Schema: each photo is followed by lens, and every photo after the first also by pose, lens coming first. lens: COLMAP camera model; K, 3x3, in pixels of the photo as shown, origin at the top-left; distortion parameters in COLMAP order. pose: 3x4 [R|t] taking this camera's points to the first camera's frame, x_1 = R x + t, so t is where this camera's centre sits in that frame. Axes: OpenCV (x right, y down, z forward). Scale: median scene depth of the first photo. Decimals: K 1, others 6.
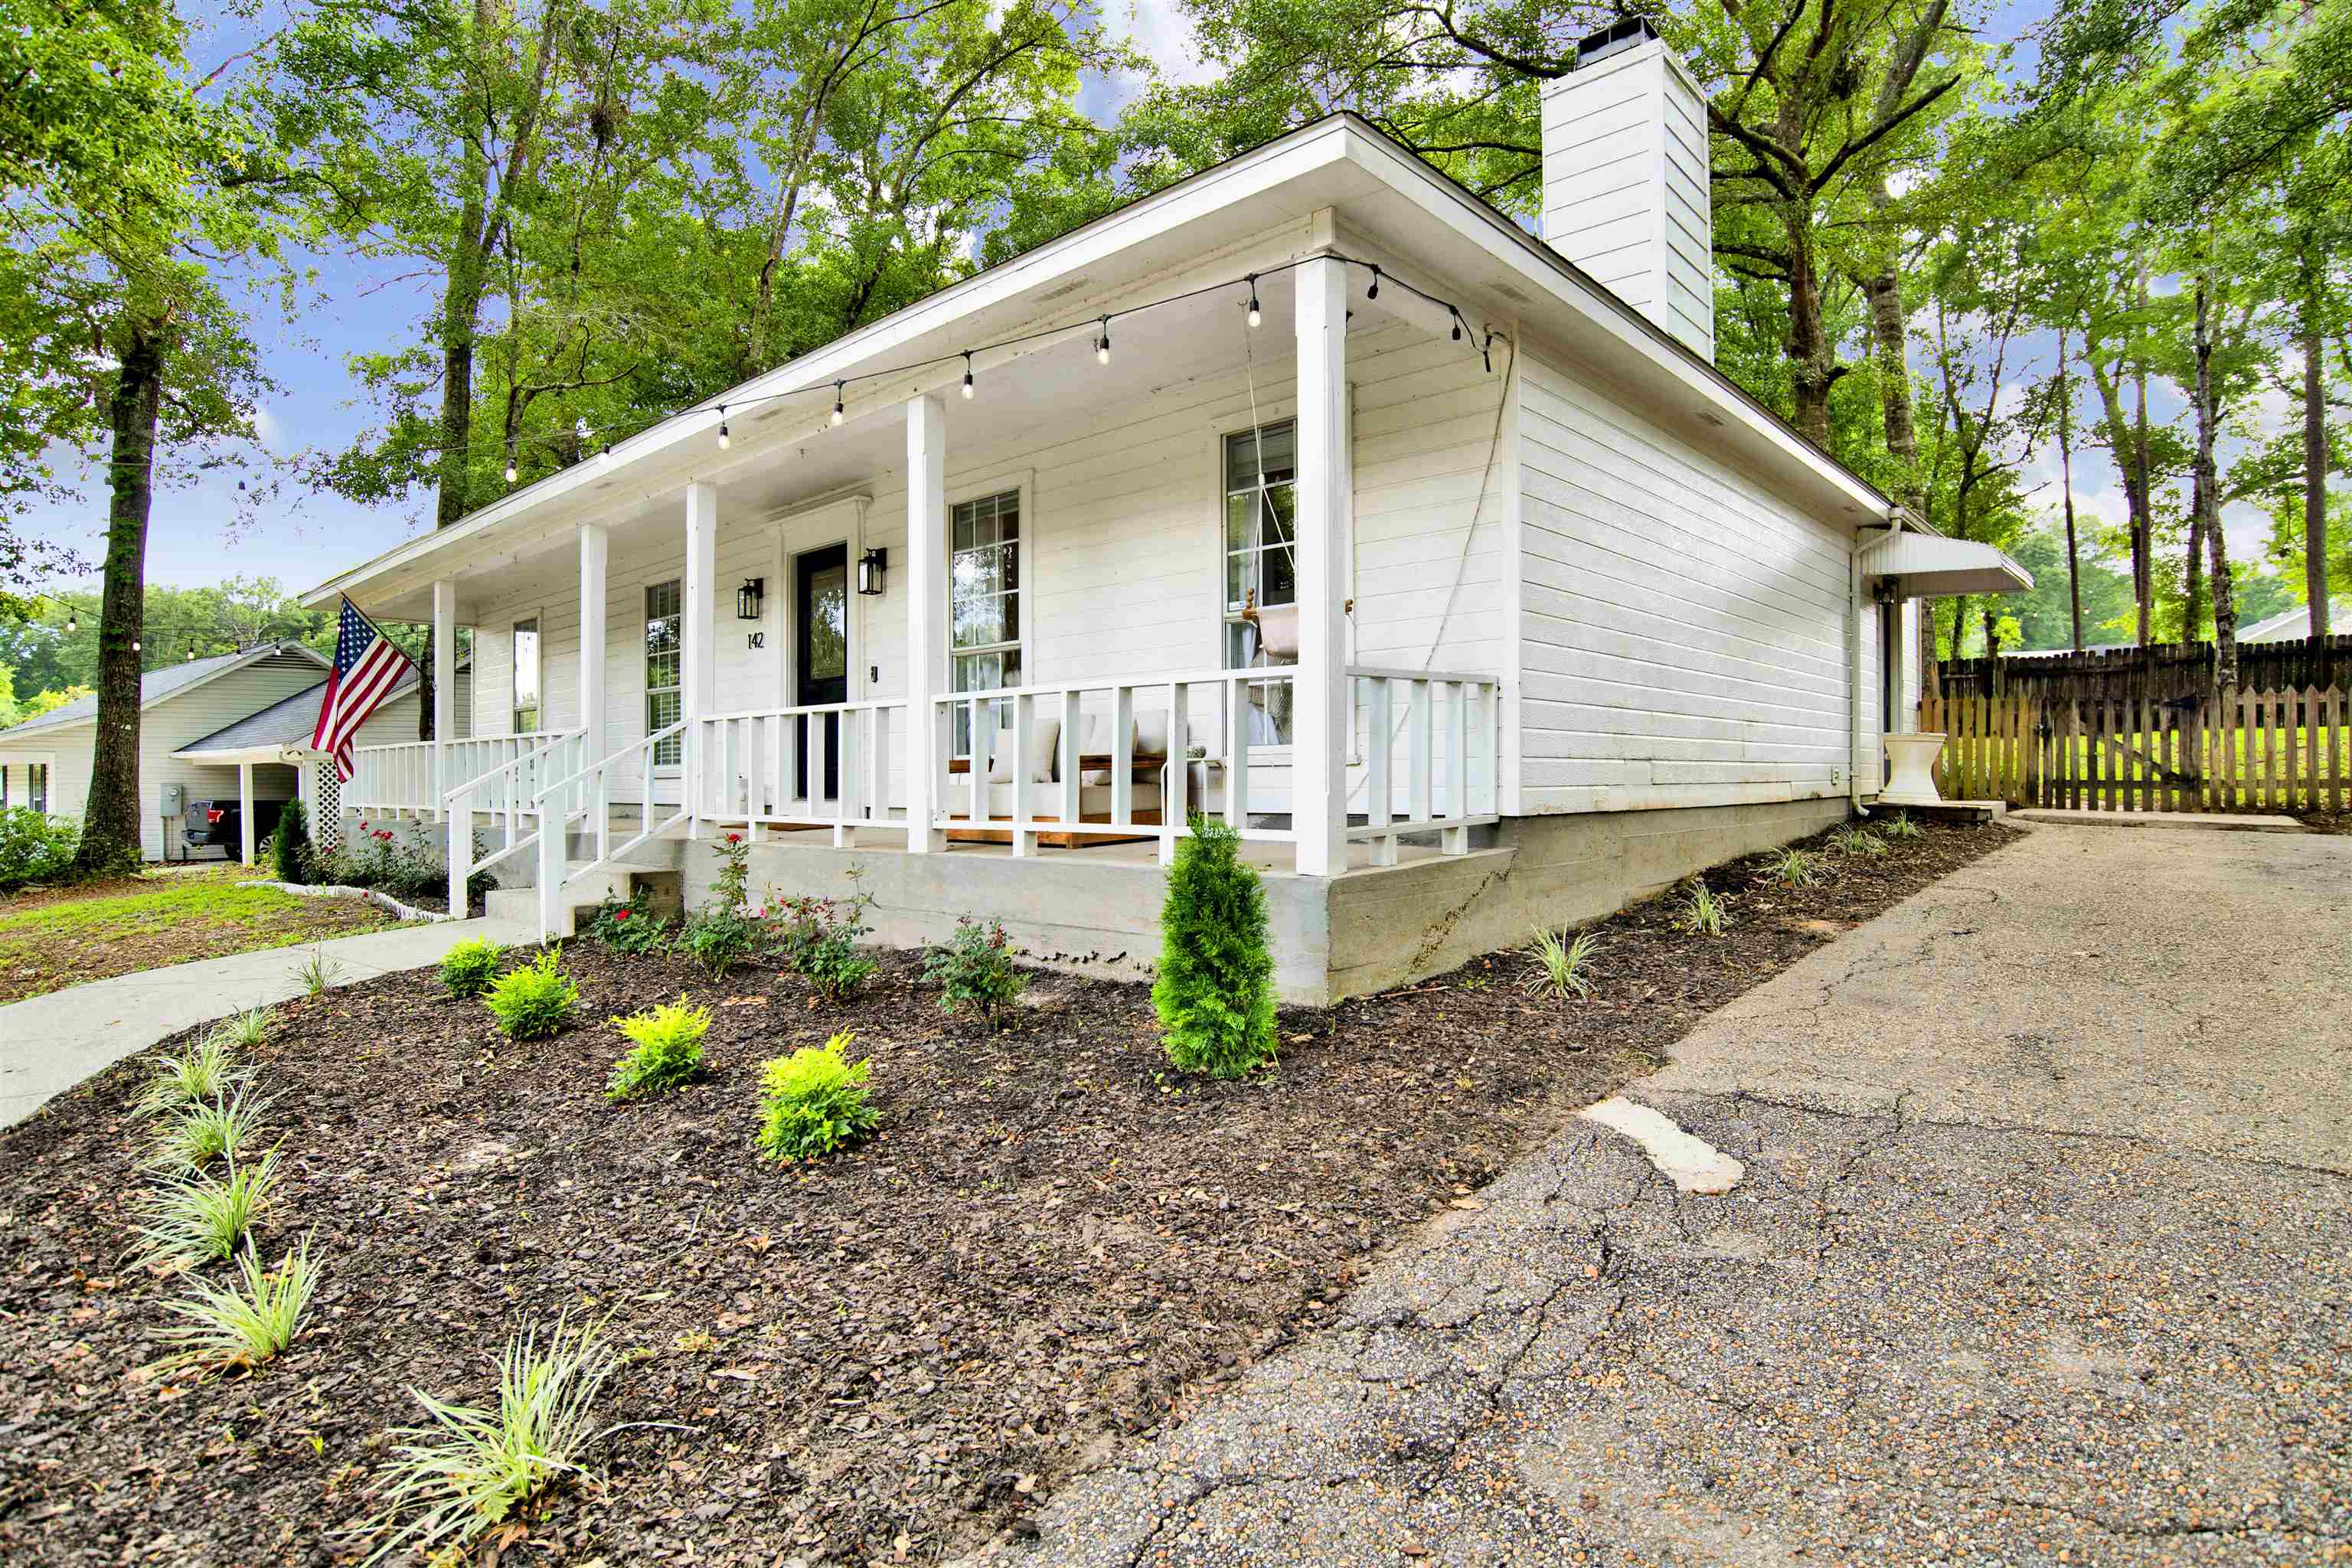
lens RADIAL K [[1252.5, 0, 1159.1], [0, 1252.5, 796.8], [0, 0, 1]] dist [-0.048420, 0.011828]
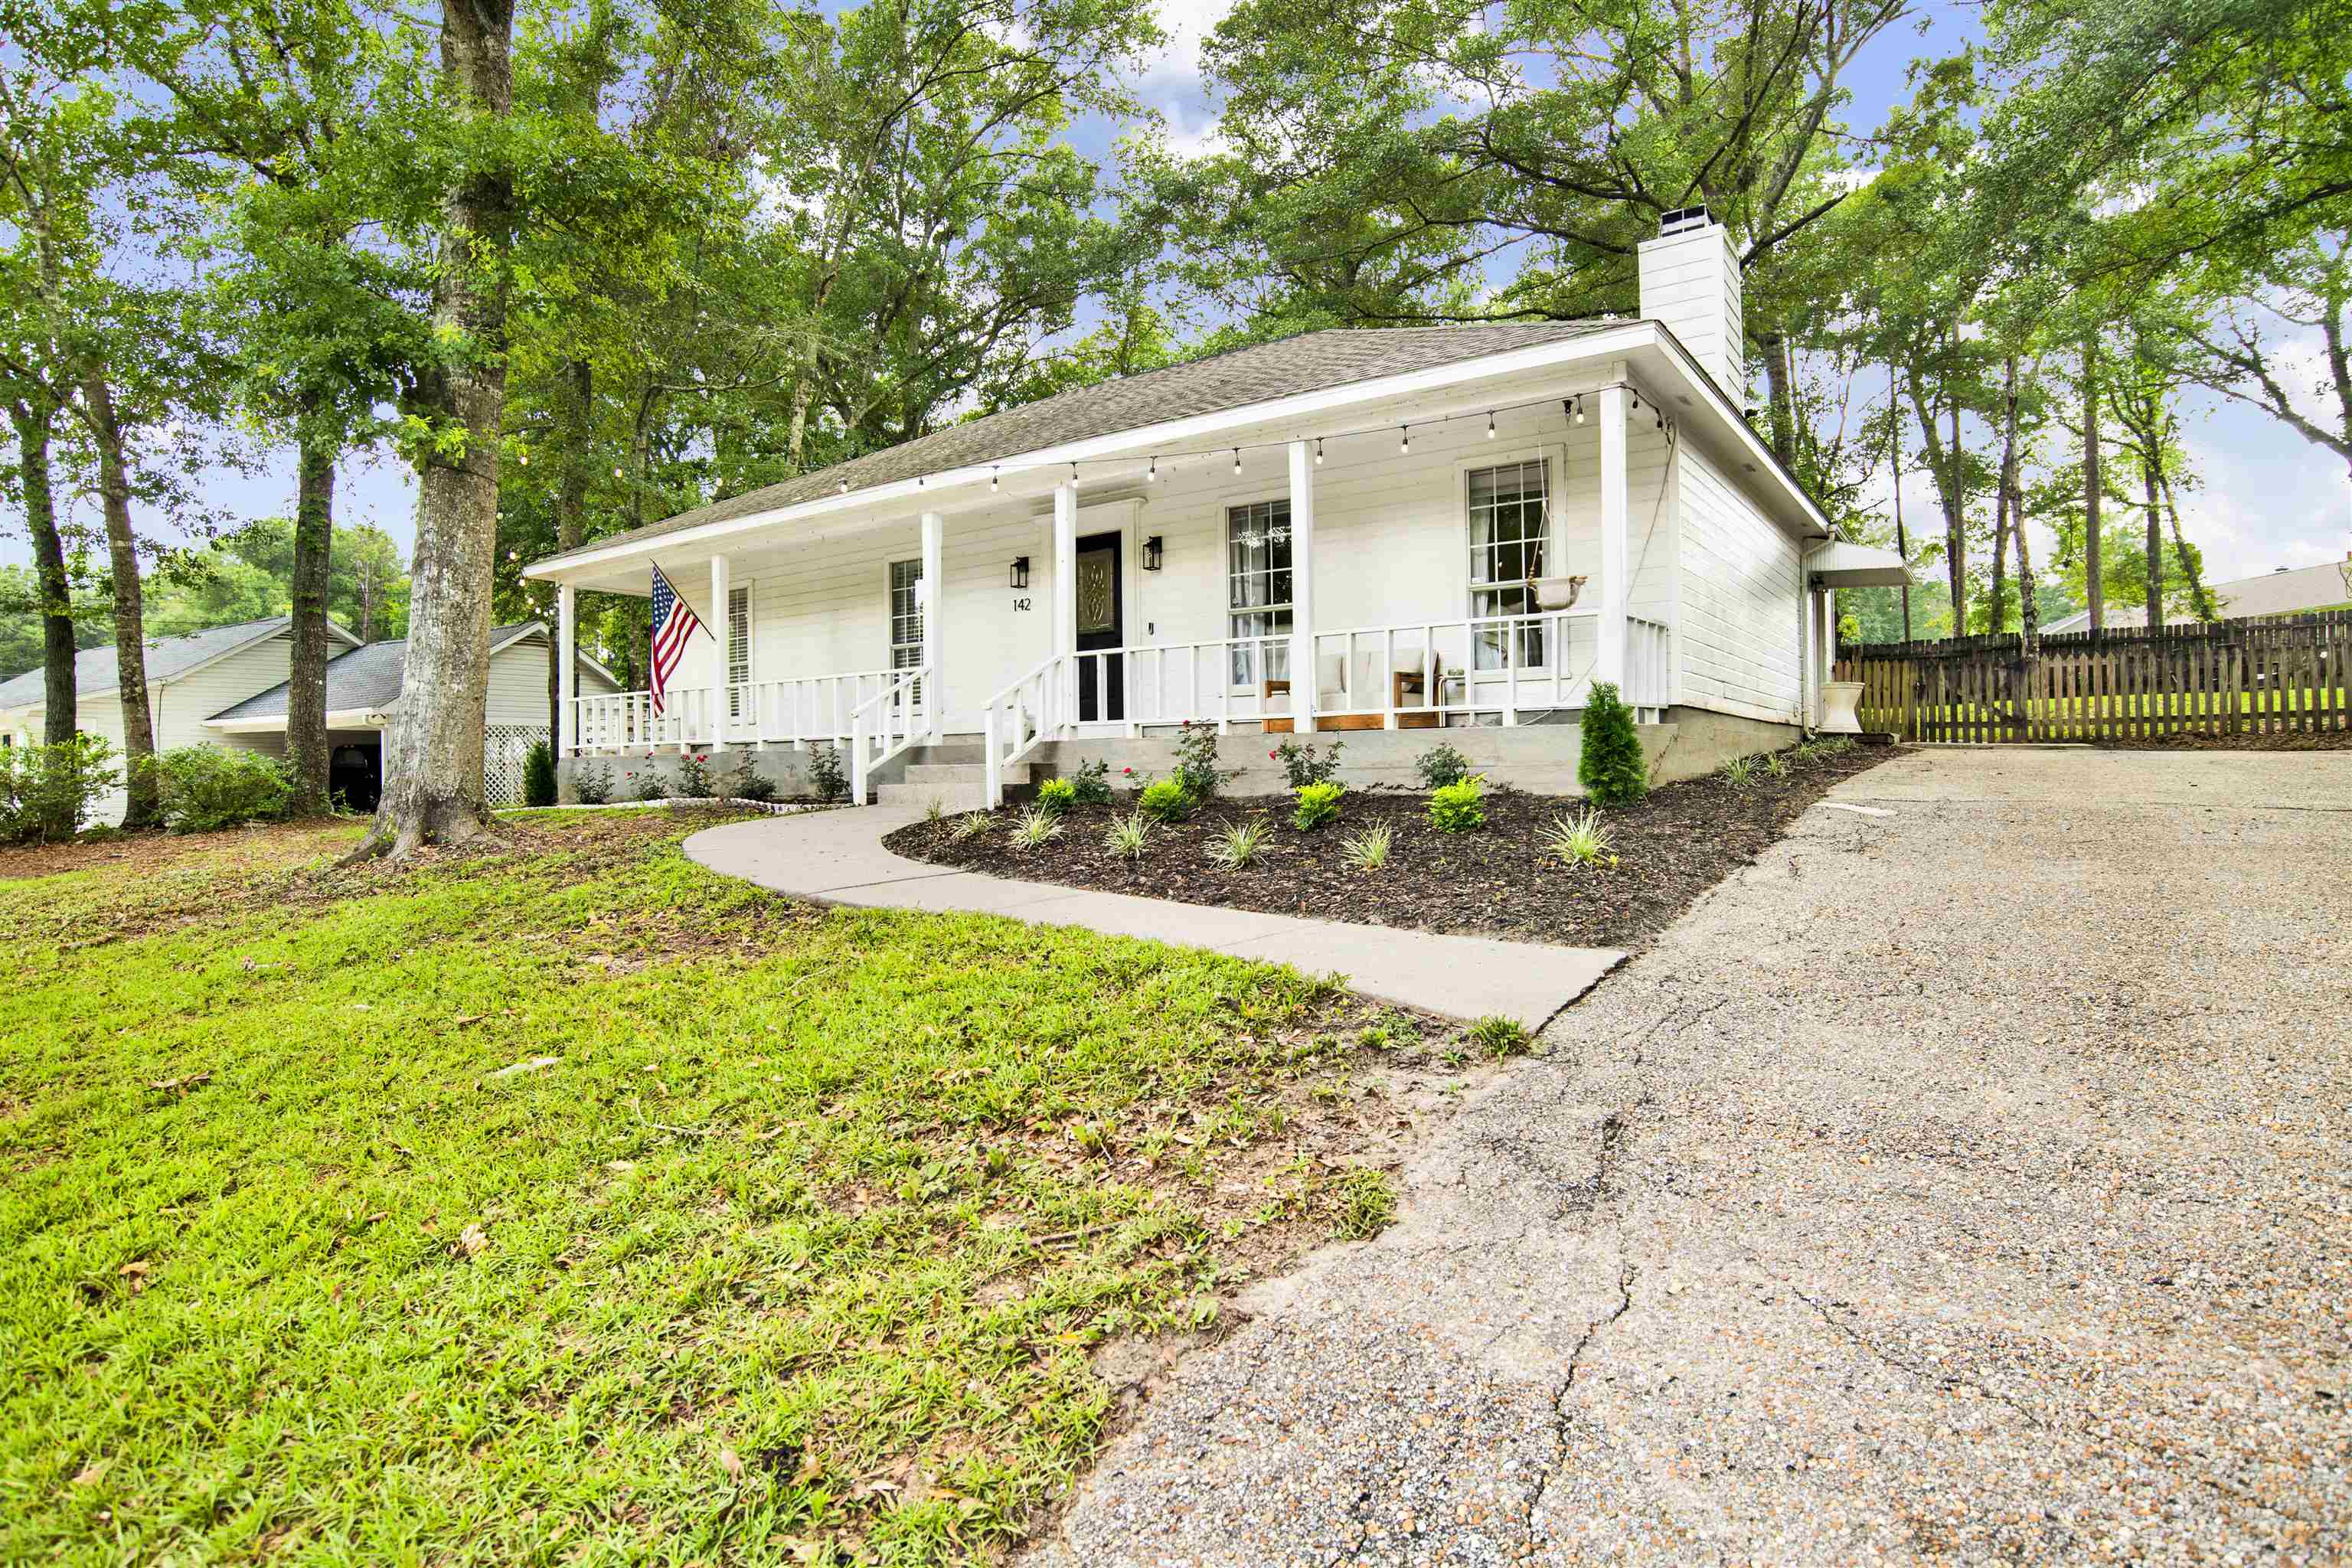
lens RADIAL K [[1252.5, 0, 1184.7], [0, 1252.5, 772.8], [0, 0, 1]] dist [-0.048420, 0.011828]
pose [[0.992260, -0.001240, 0.124170, -0.141570], [0.002962, 0.999902, -0.013685, 0.031027], [-0.124141, 0.013947, 0.992167, -0.142278]]
